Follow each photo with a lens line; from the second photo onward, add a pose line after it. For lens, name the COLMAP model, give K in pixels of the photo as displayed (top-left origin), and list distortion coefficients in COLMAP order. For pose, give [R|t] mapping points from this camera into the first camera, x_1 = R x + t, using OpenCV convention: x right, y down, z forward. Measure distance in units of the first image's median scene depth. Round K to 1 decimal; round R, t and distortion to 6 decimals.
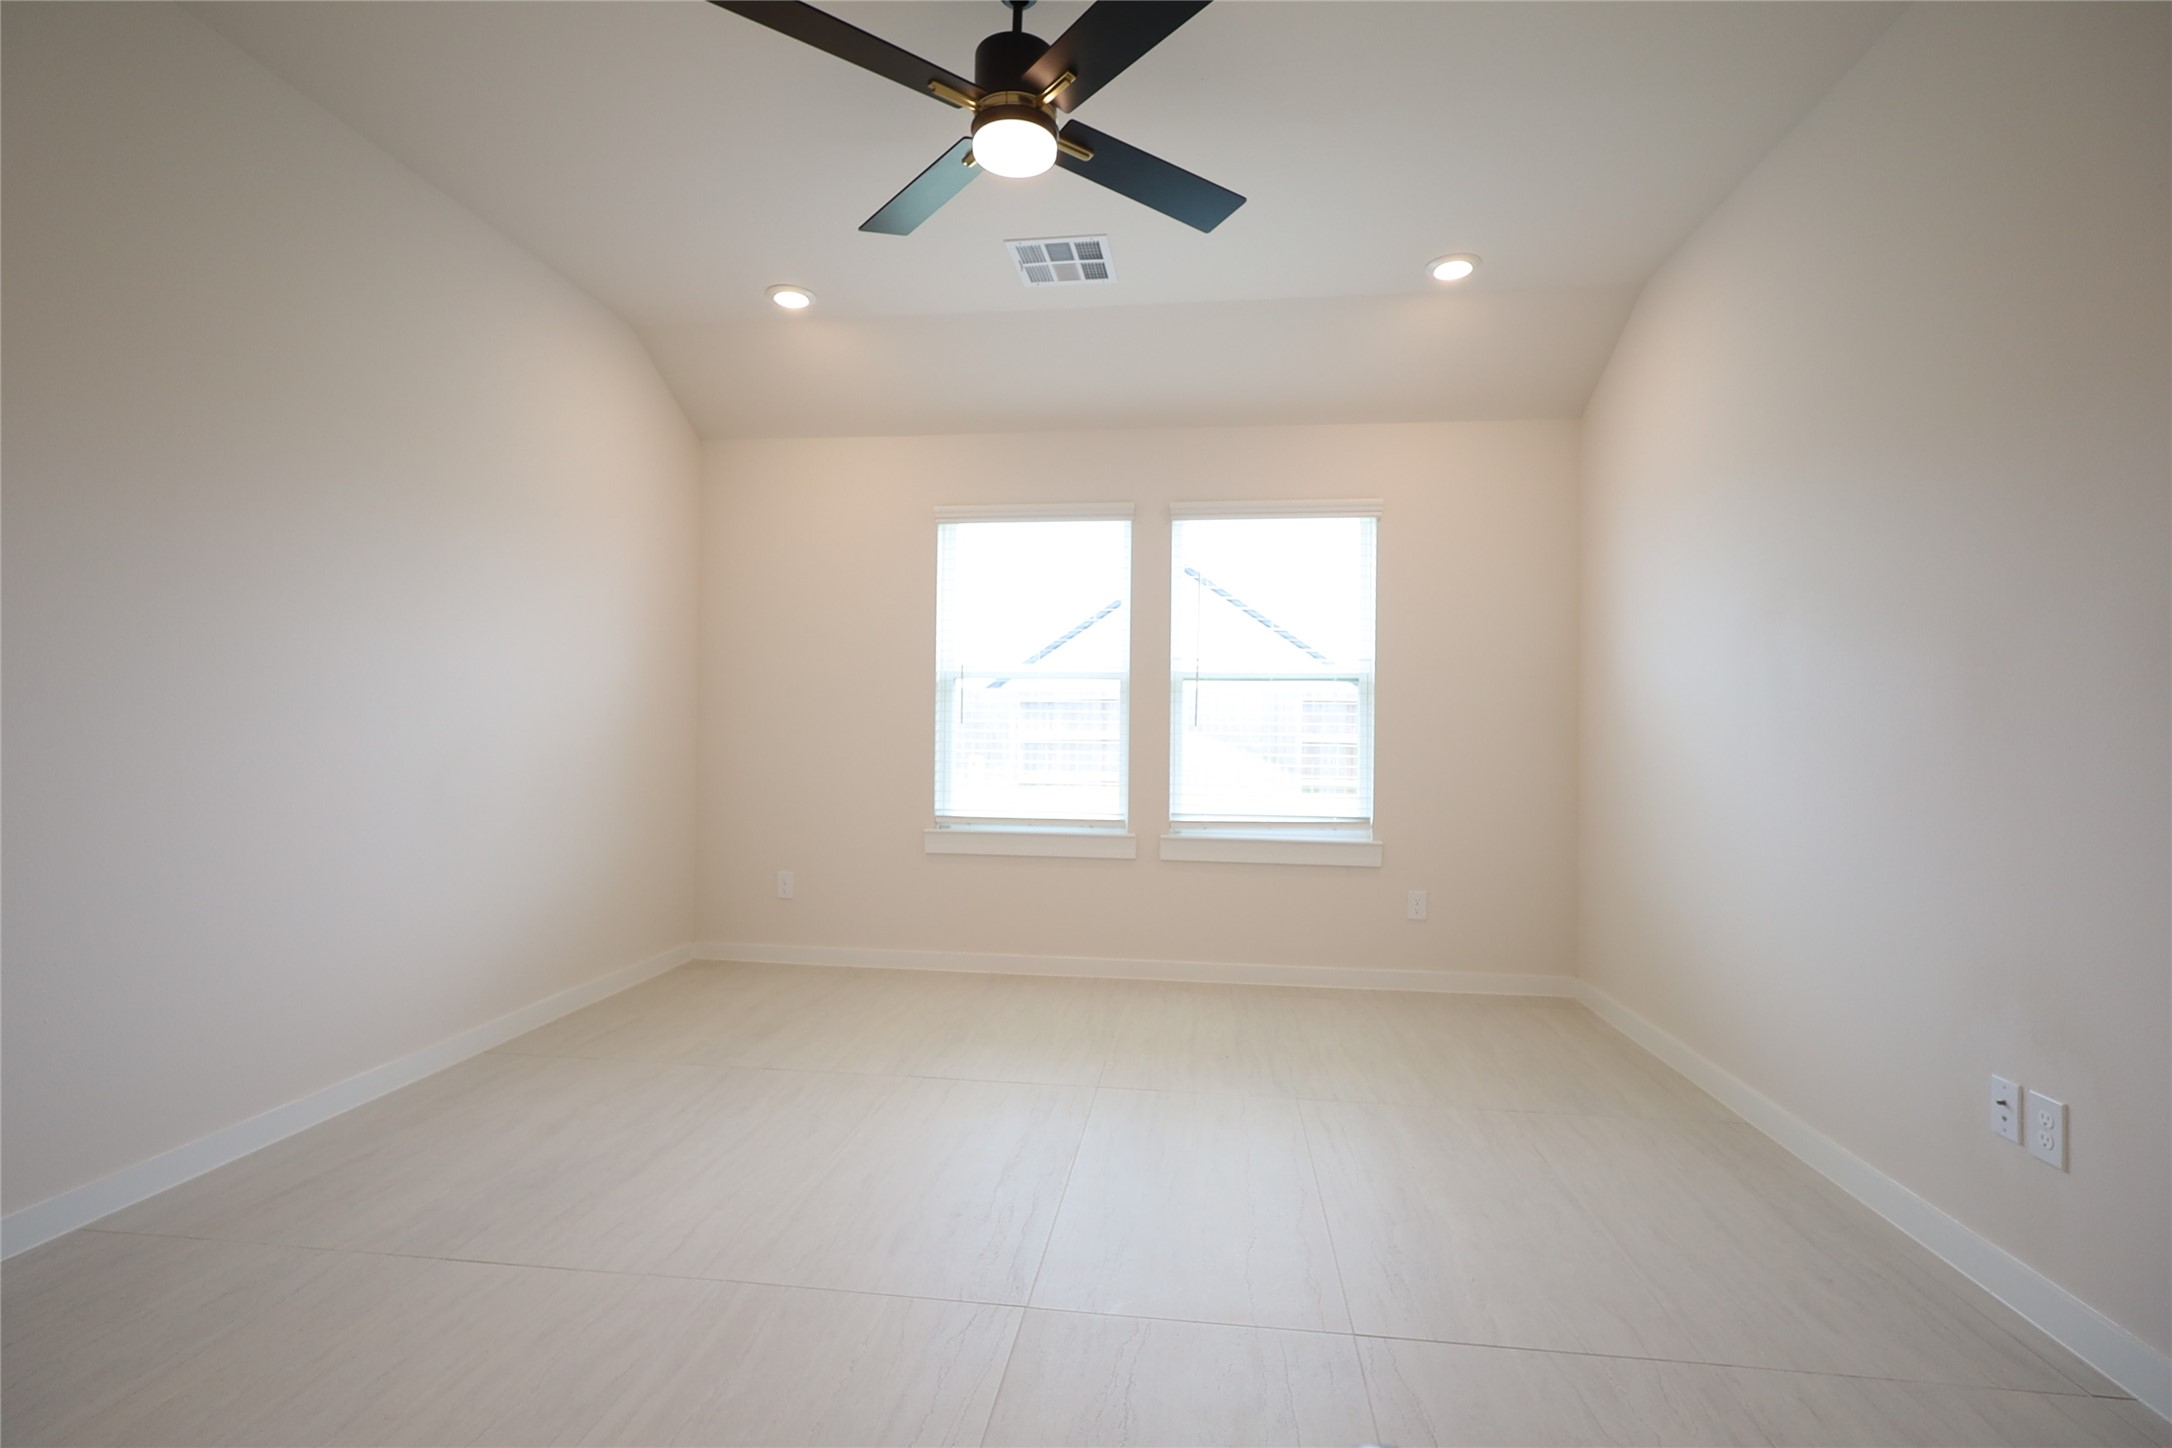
lens RADIAL K [[1001.2, 0, 1084.7], [0, 1001.2, 722.8], [0, 0, 1]] dist [-0.004868, 0.001003]
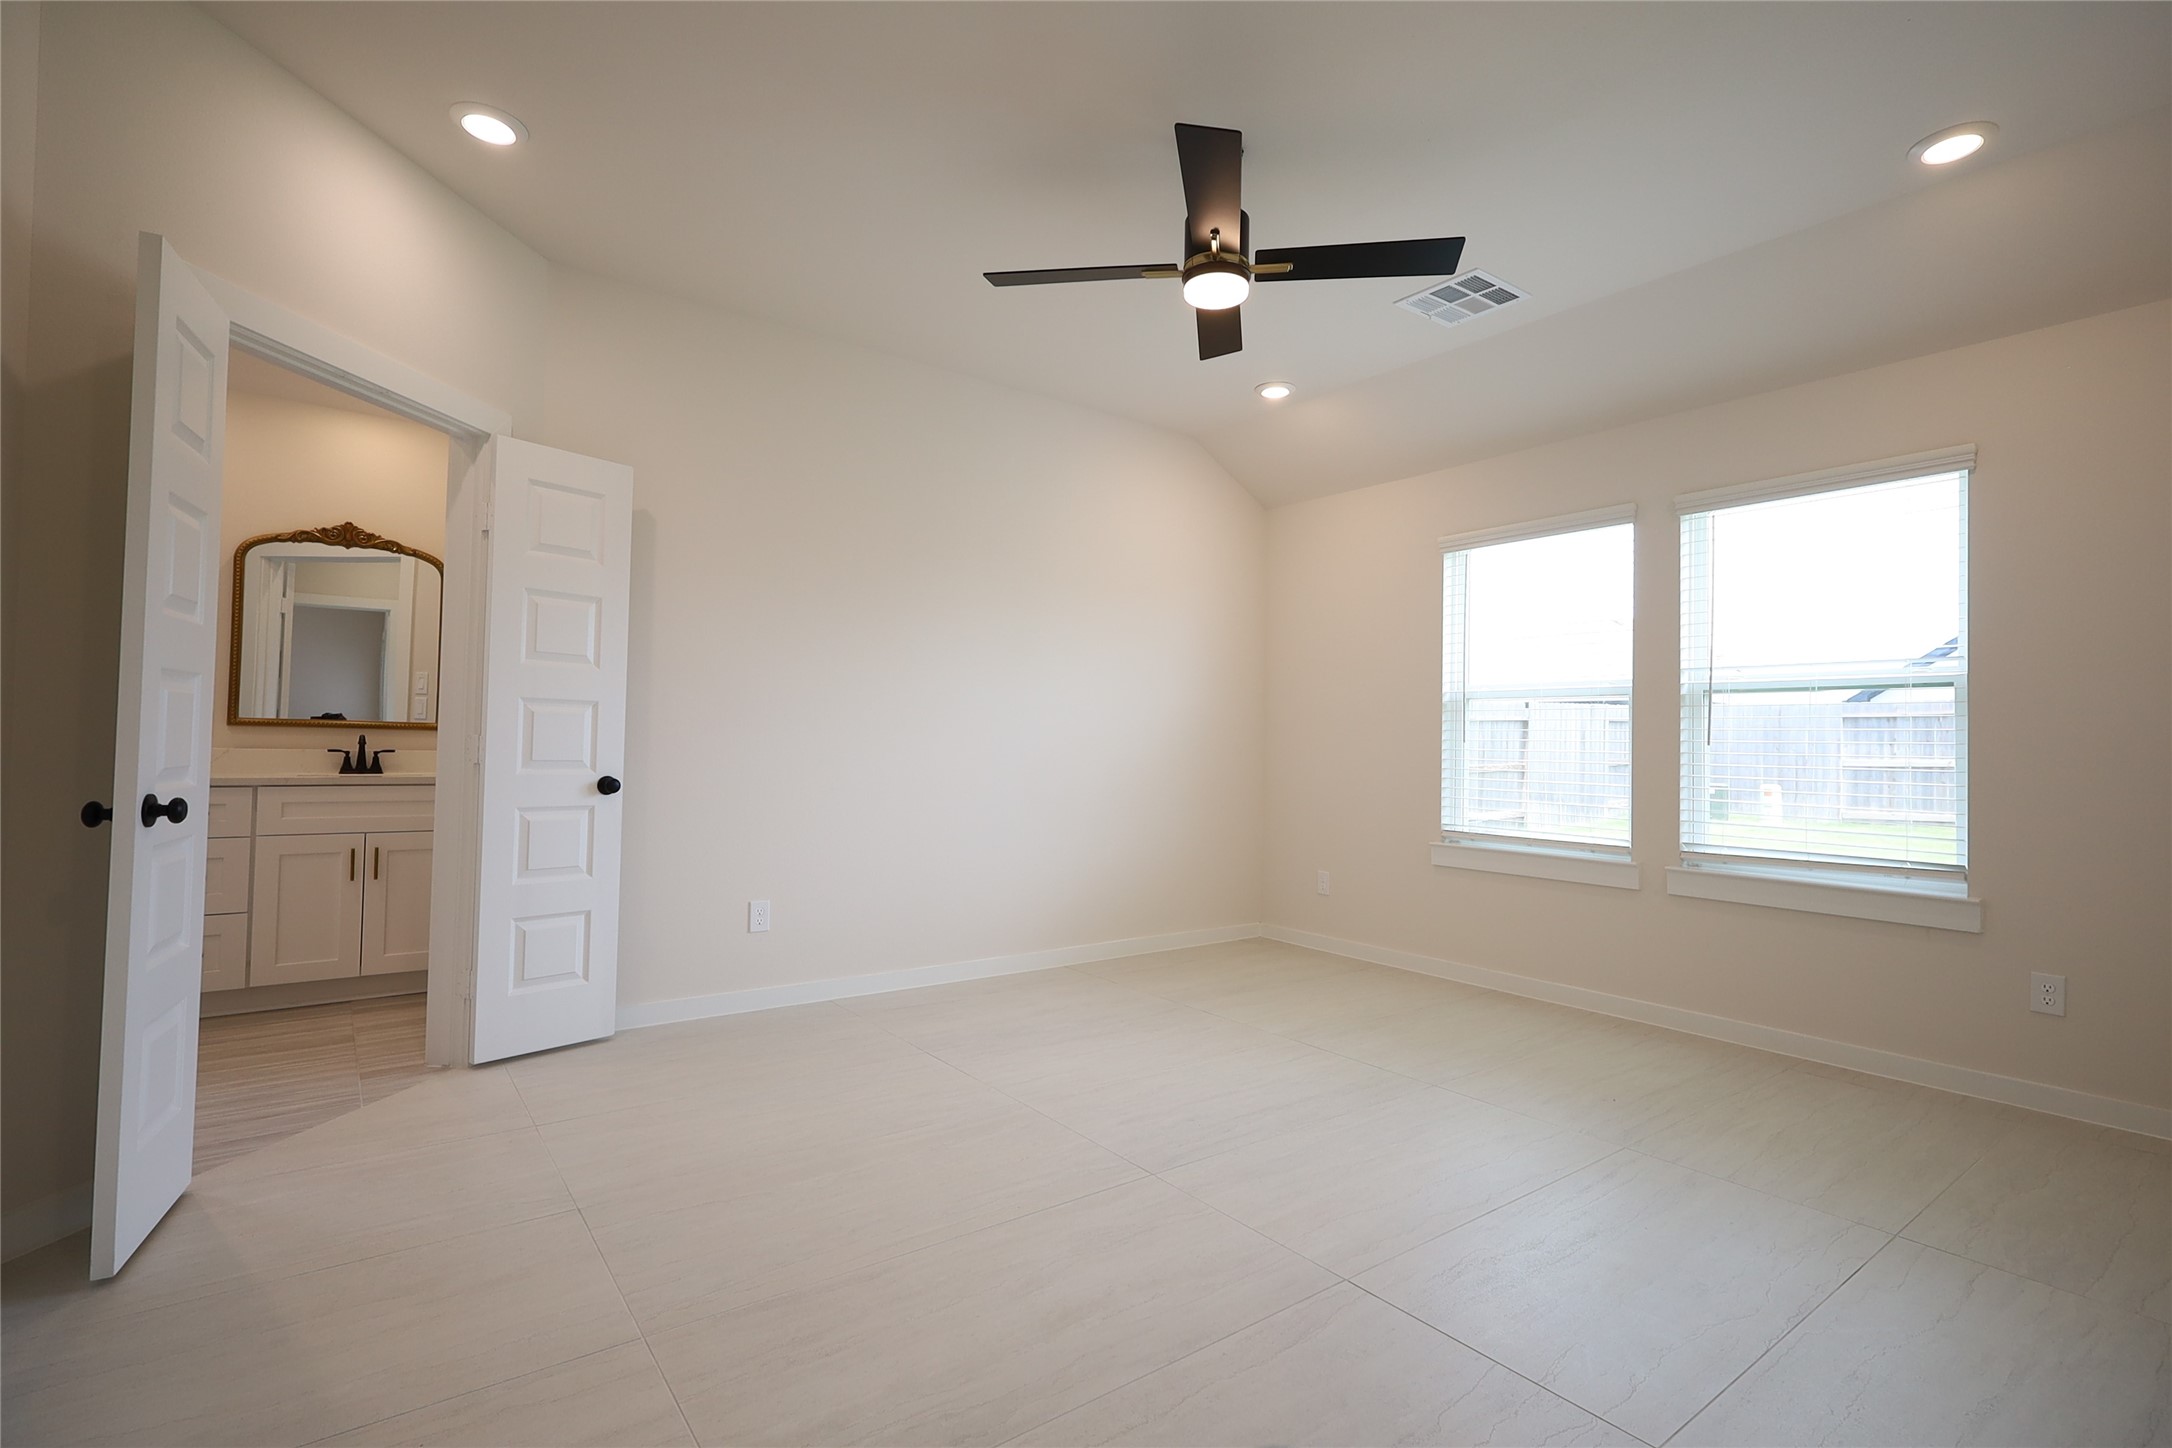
lens RADIAL K [[1001.2, 0, 1083.7], [0, 1001.2, 724.5], [0, 0, 1]] dist [-0.004868, 0.001003]
pose [[0.696447, -0.013220, -0.717486, 0.351540], [-0.001782, 0.999795, -0.020151, 0.003911], [0.717606, 0.015313, 0.696281, -0.003216]]
